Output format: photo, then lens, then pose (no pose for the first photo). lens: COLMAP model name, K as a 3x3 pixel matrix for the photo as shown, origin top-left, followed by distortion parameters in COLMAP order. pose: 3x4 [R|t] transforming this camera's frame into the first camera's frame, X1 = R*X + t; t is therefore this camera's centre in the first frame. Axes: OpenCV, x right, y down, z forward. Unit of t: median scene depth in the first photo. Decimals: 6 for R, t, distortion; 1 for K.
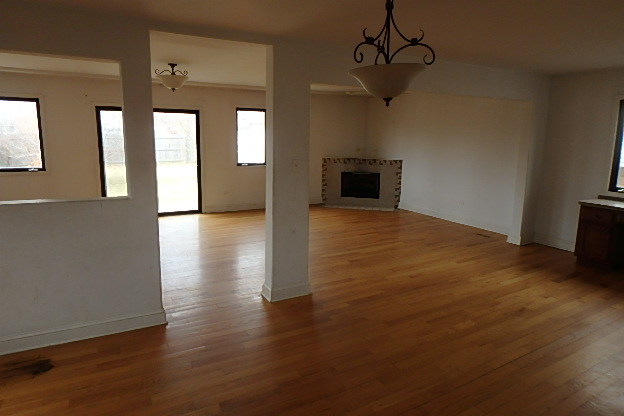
lens RADIAL K [[379.4, 0, 315.9], [0, 379.4, 194.7], [0, 0, 1]] dist [-0.040459, 0.001288]
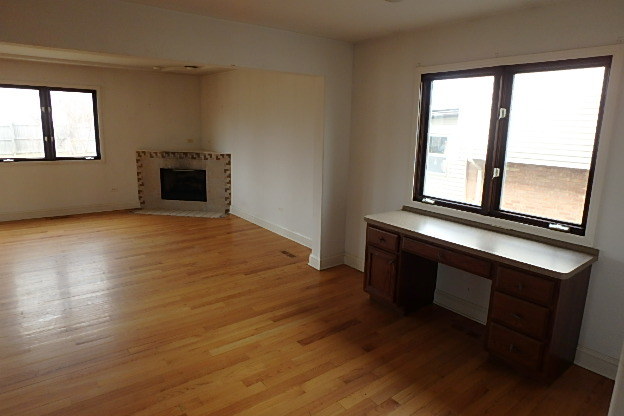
lens RADIAL K [[379.4, 0, 315.9], [0, 379.4, 194.7], [0, 0, 1]] dist [-0.040459, 0.001288]
pose [[0.990261, -0.011525, 0.138743, 0.291539], [0.007716, 0.999579, 0.027959, -0.025373], [-0.139006, -0.026616, 0.989934, 0.169173]]
